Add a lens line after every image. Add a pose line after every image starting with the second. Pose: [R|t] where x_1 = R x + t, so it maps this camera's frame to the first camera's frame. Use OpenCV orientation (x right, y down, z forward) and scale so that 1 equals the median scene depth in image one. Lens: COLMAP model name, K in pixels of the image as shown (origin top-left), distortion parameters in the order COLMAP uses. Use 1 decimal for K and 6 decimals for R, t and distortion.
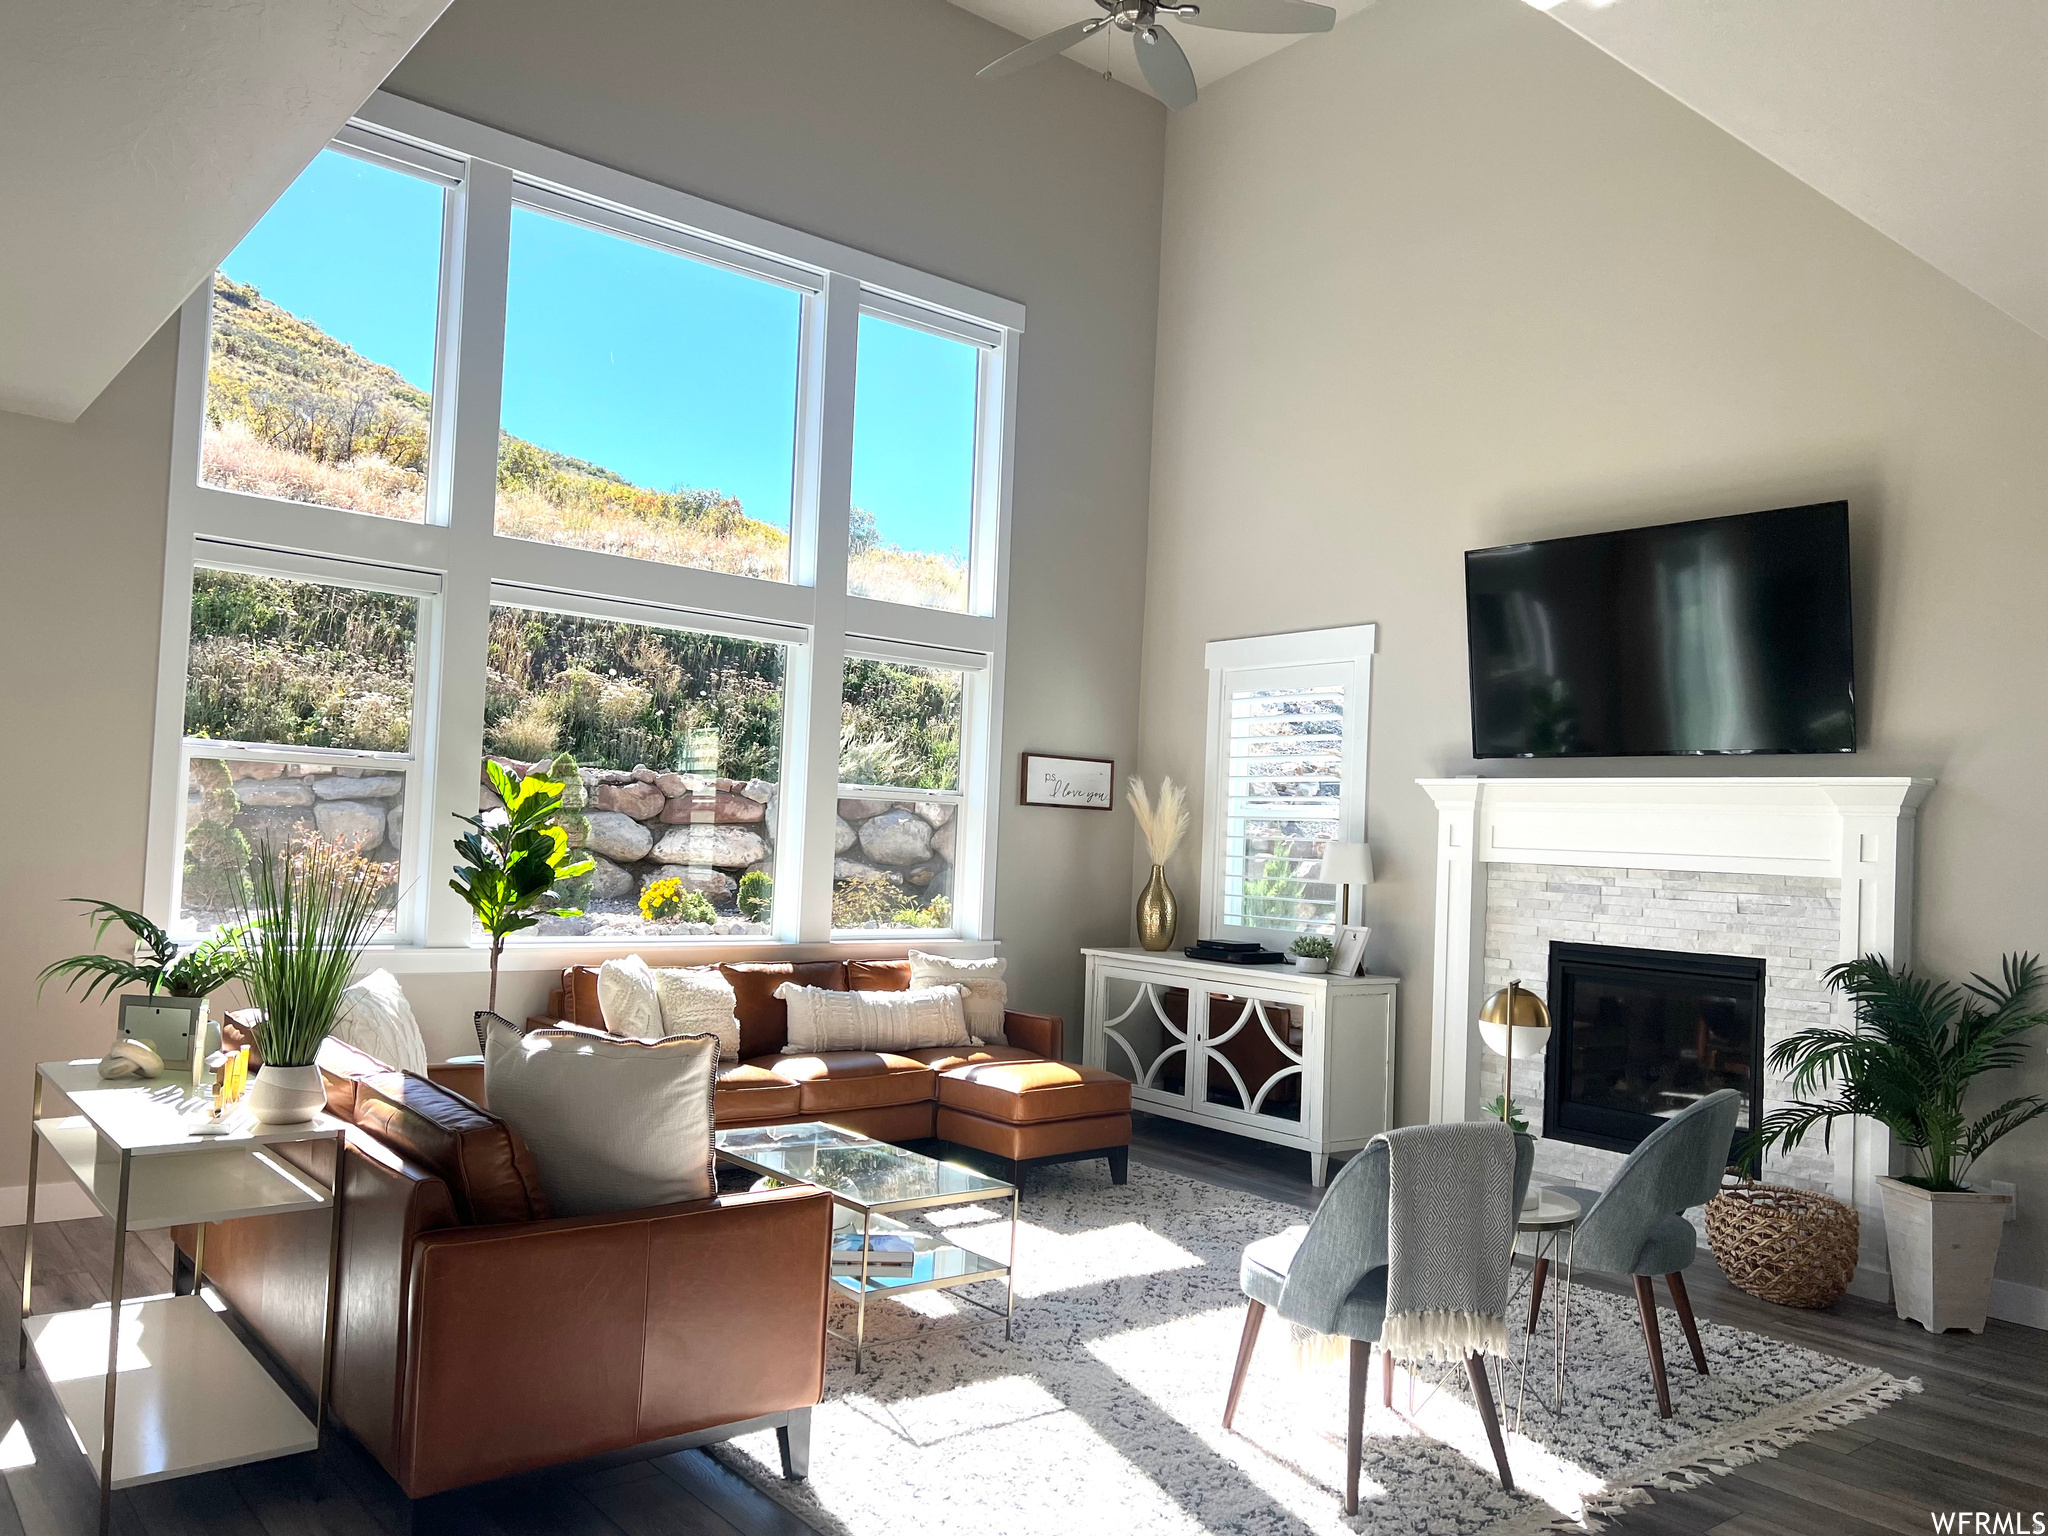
lens RADIAL K [[1531.3, 0, 1027.5], [0, 1531.3, 780.6], [0, 0, 1]] dist [0.090905, -0.109011]
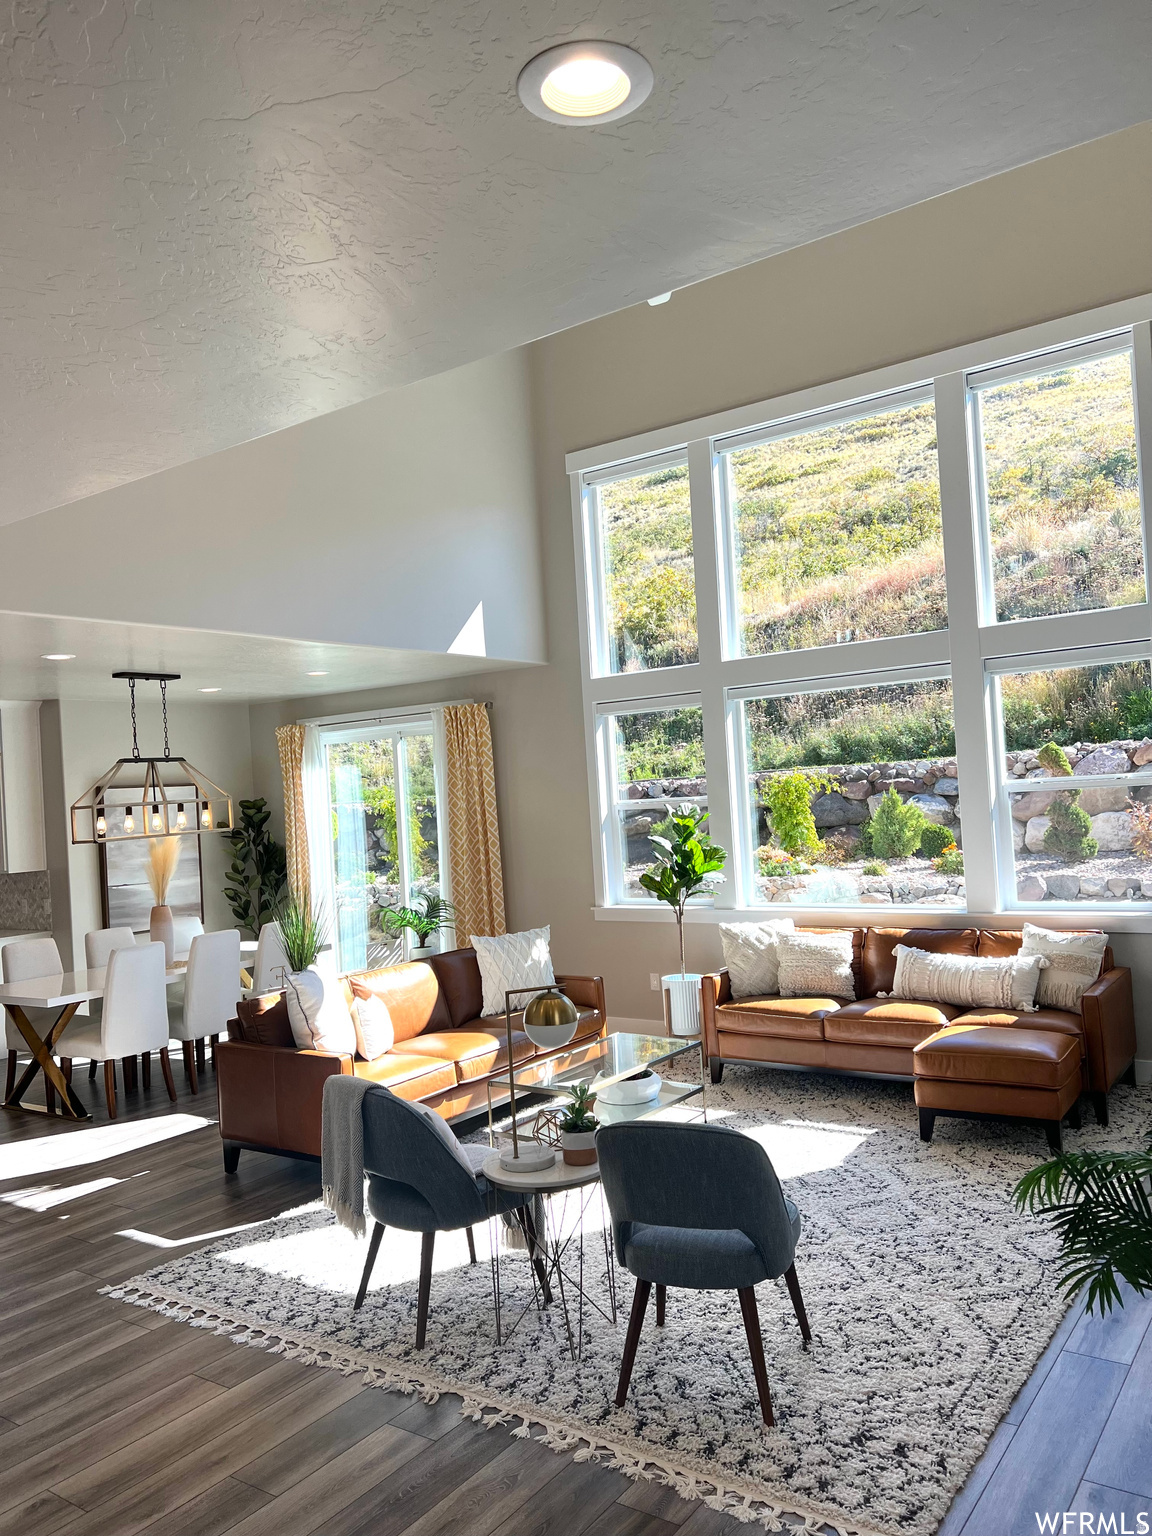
lens RADIAL K [[1154.4, 0, 573.9], [0, 1154.4, 782.1], [0, 0, 1]] dist [0.058810, -0.062970]
pose [[0.259056, -0.068474, -0.963432, 0.689522], [0.110291, 0.993056, -0.040923, 0.001948], [0.959545, -0.095657, 0.264809, 0.446375]]
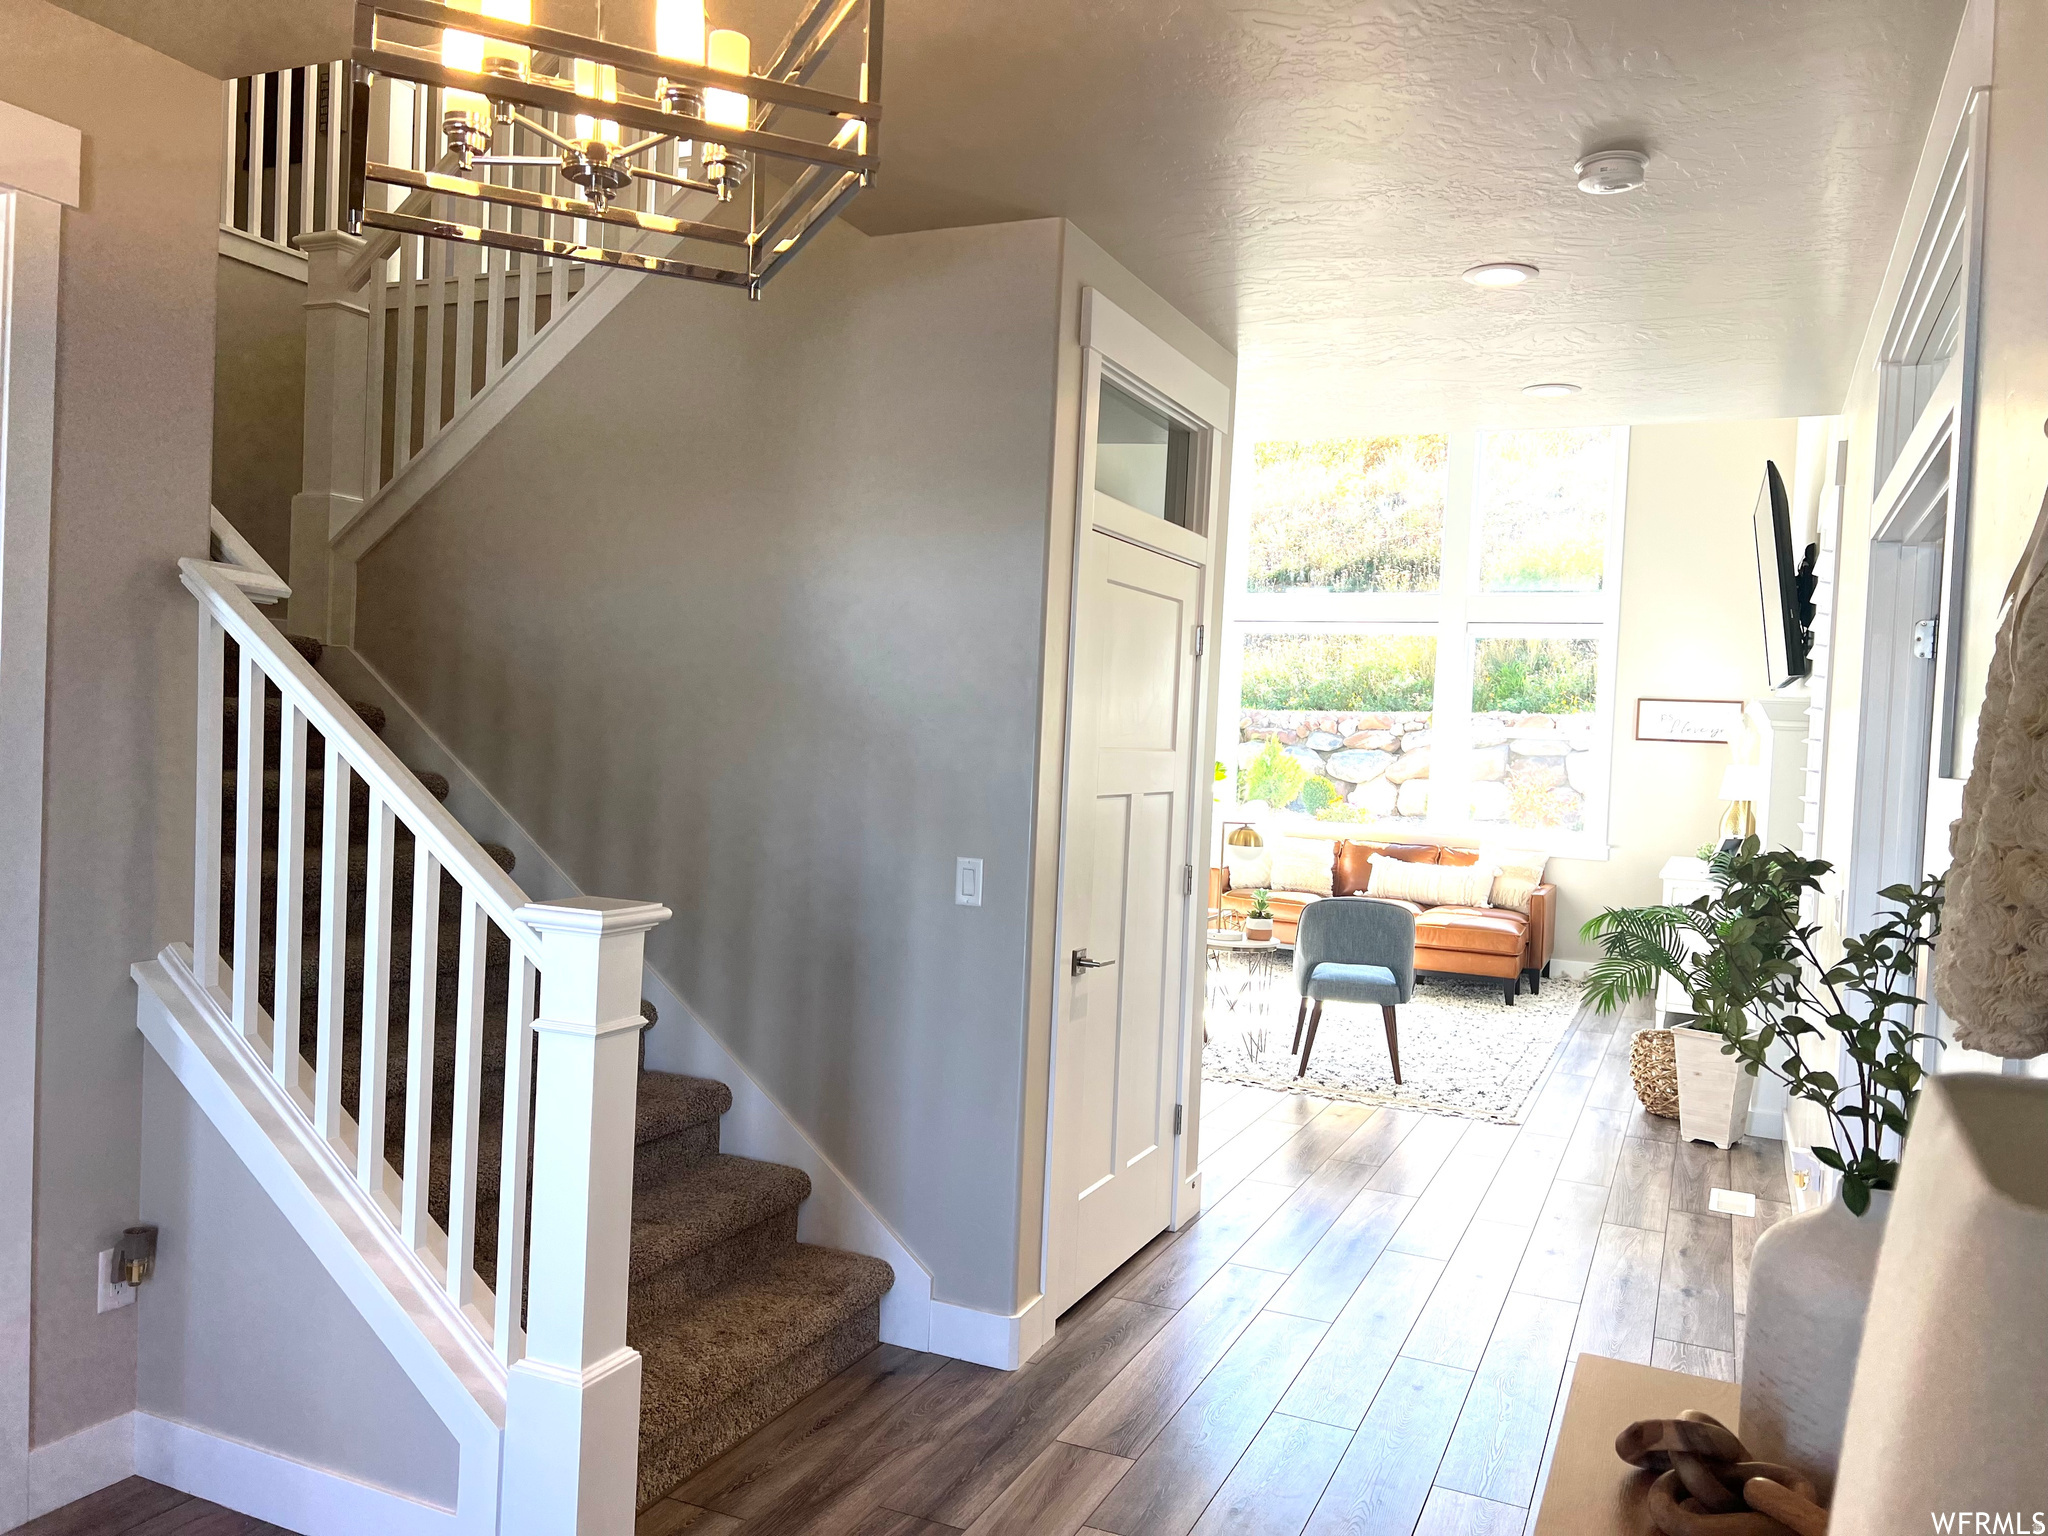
lens RADIAL K [[1537.6, 0, 1023.8], [0, 1537.6, 777.1], [0, 0, 1]] dist [0.083548, -0.107468]
pose [[0.440537, 0.002202, -0.897732, 1.023609], [0.012679, 0.999882, 0.008674, 0.031802], [0.897645, -0.015203, 0.440457, -0.015749]]
